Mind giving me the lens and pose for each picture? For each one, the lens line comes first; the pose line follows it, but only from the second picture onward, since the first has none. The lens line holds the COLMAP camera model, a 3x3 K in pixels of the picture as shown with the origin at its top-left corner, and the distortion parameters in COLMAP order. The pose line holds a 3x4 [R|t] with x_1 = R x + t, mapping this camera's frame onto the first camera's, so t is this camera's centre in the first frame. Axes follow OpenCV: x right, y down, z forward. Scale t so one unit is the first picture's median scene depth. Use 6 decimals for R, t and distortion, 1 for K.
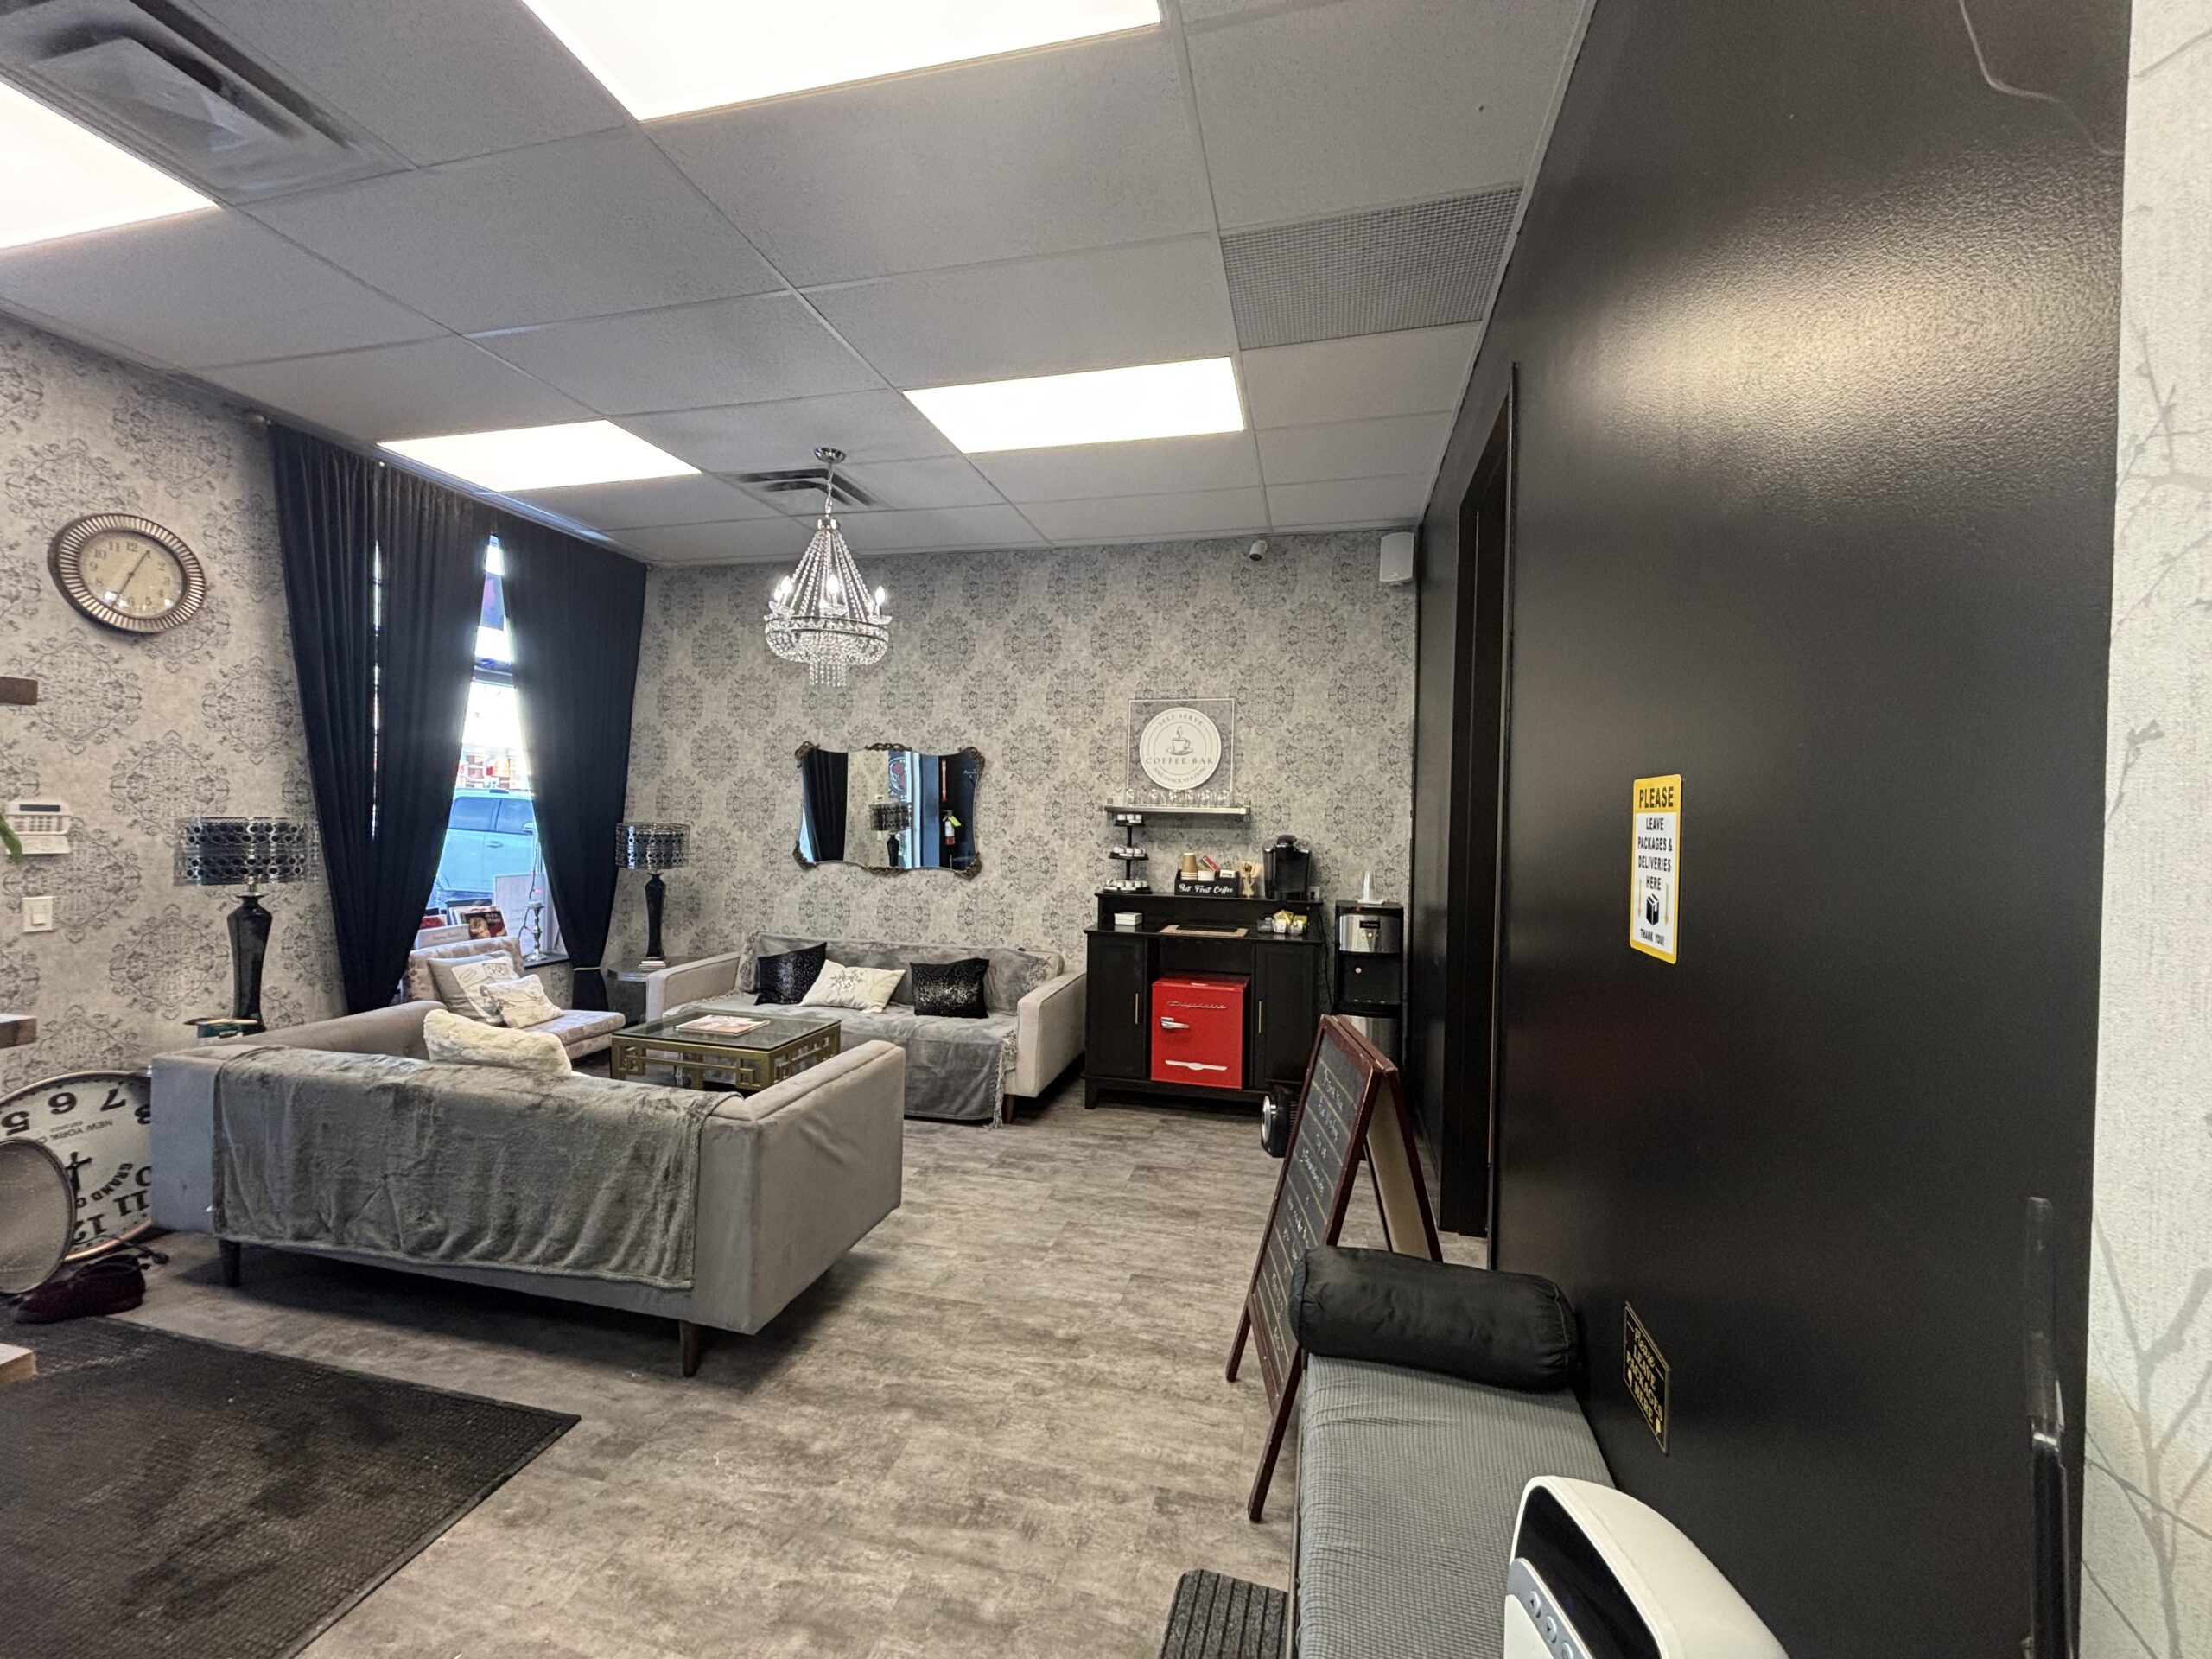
lens RADIAL K [[885.2, 0, 1109.1], [0, 885.2, 827.5], [0, 0, 1]] dist [0.012092, -0.000133]
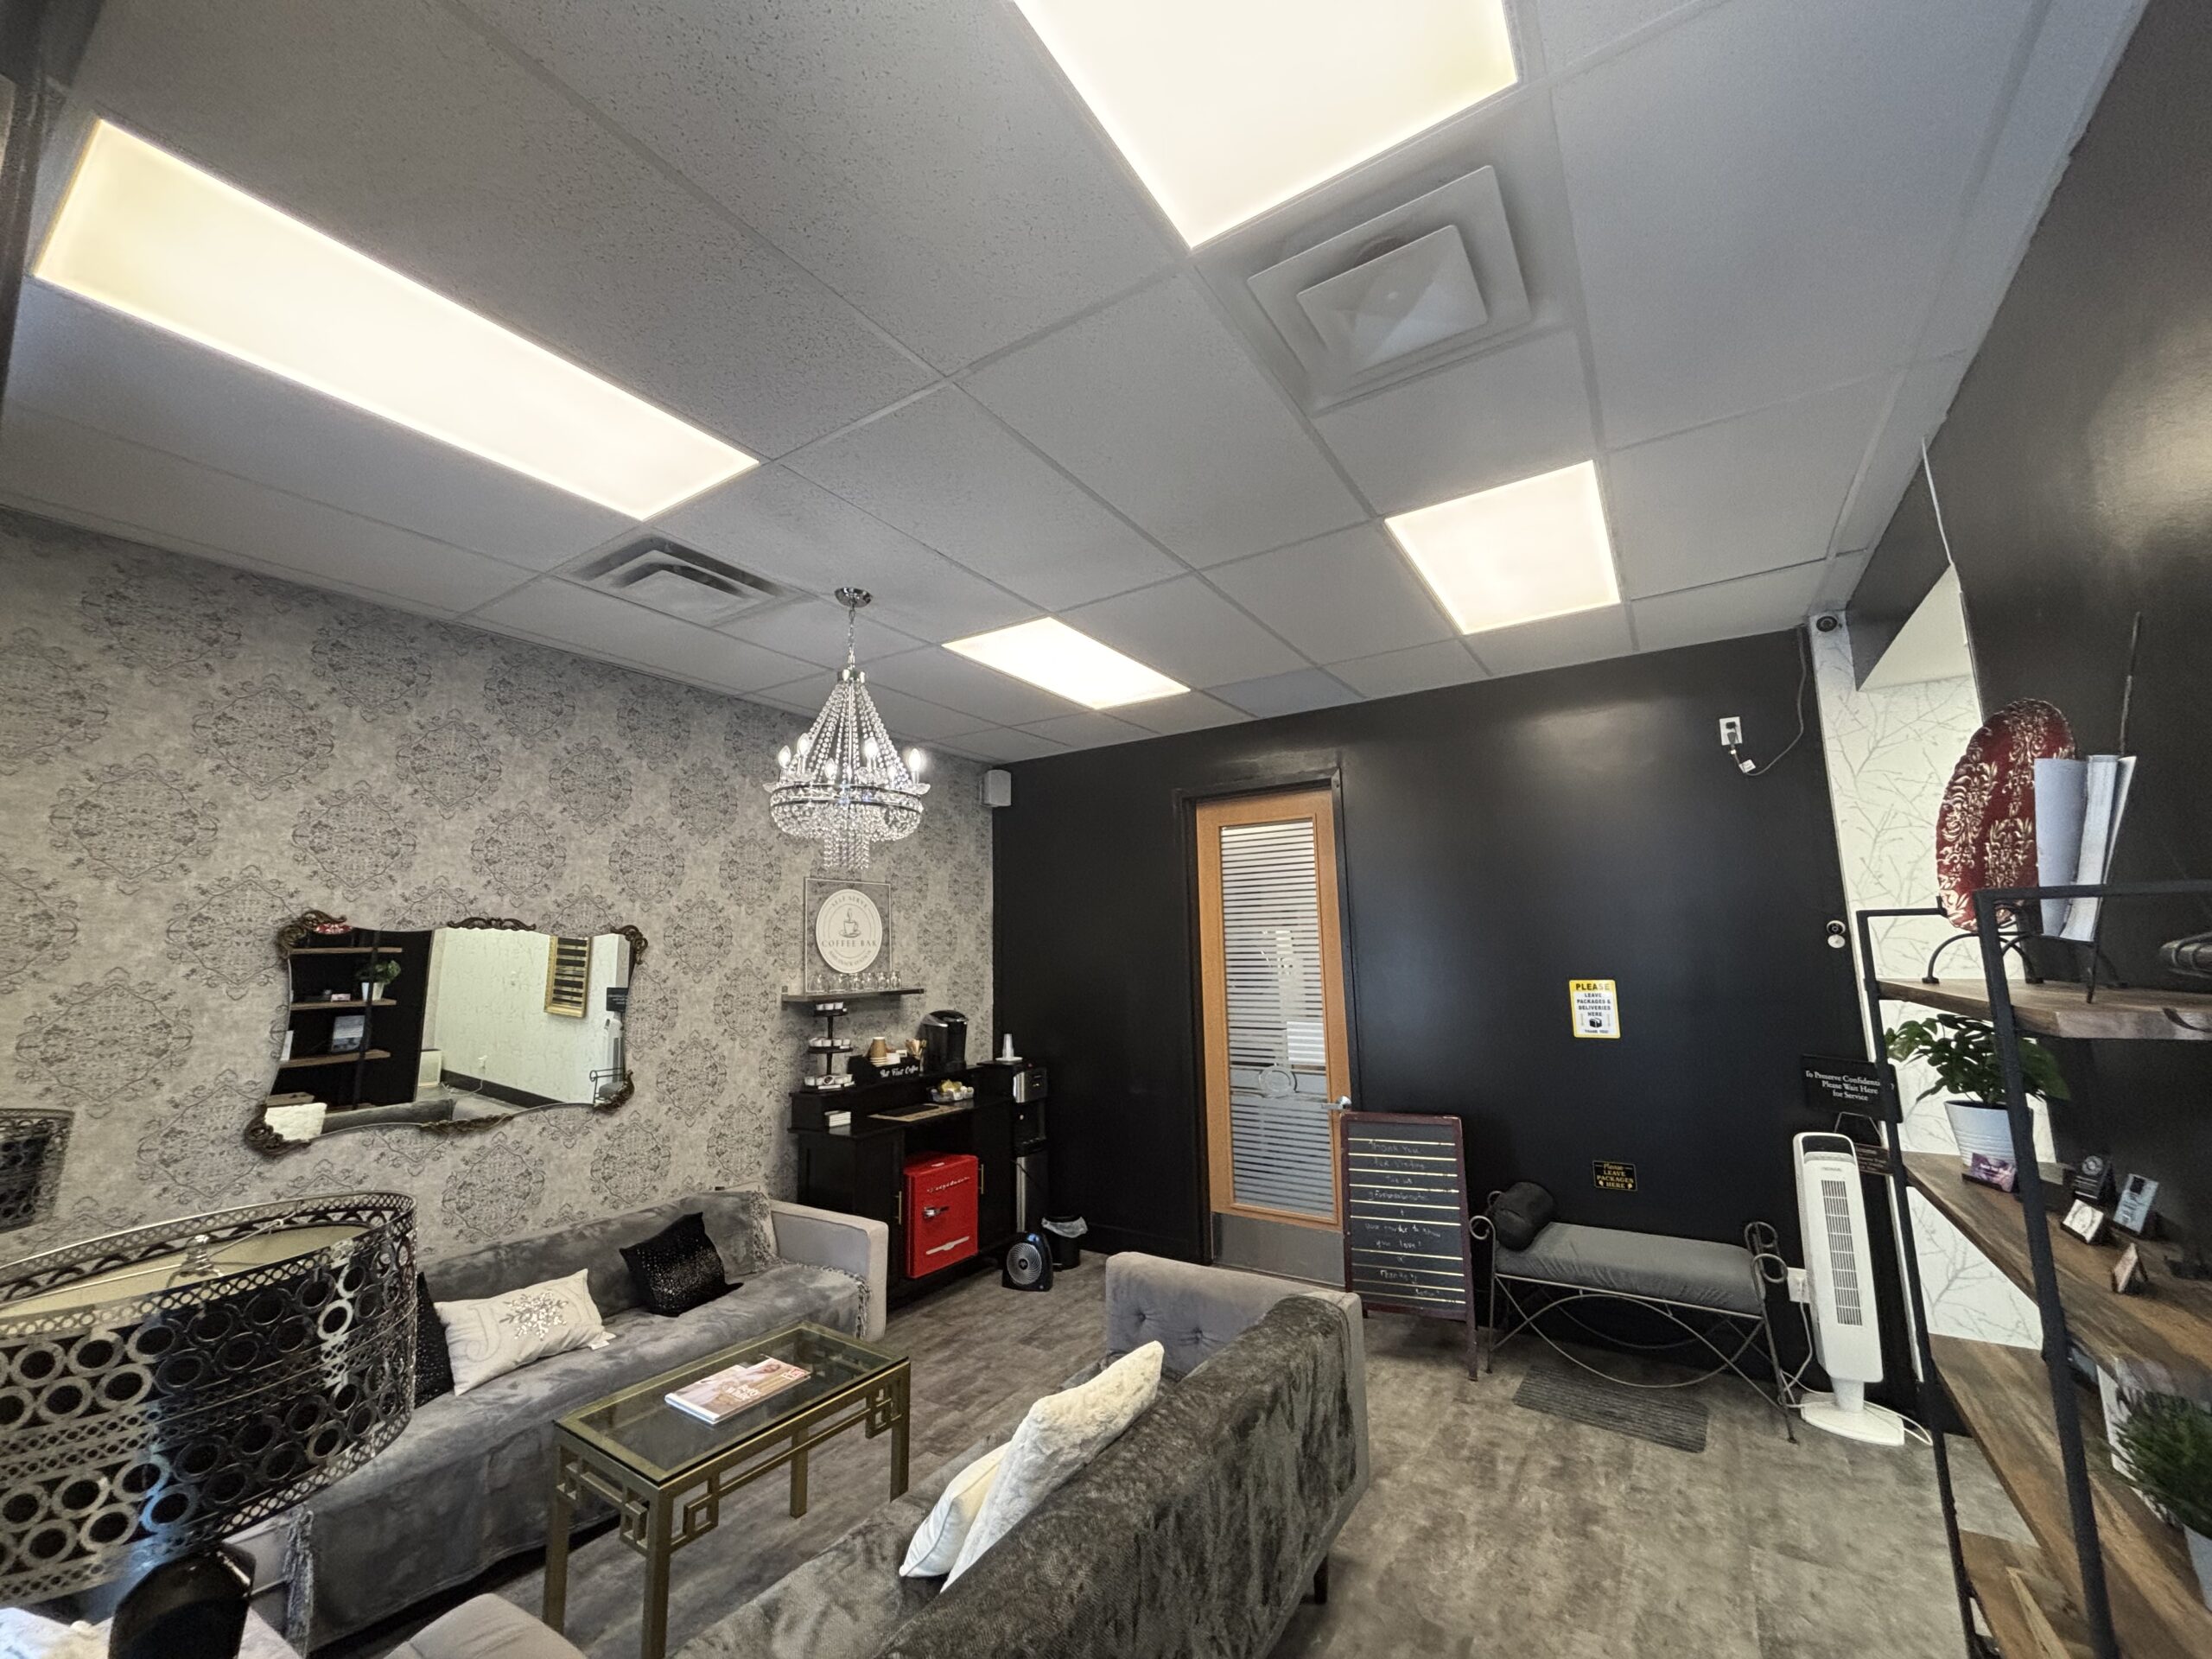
lens RADIAL K [[885.2, 0, 1105.3], [0, 885.2, 824.7], [0, 0, 1]] dist [0.012092, -0.000133]
pose [[0.330119, 0.113418, 0.937101, -0.767692], [0.039933, 0.990189, -0.133910, -0.062497], [-0.943094, 0.081627, 0.322351, 0.399437]]
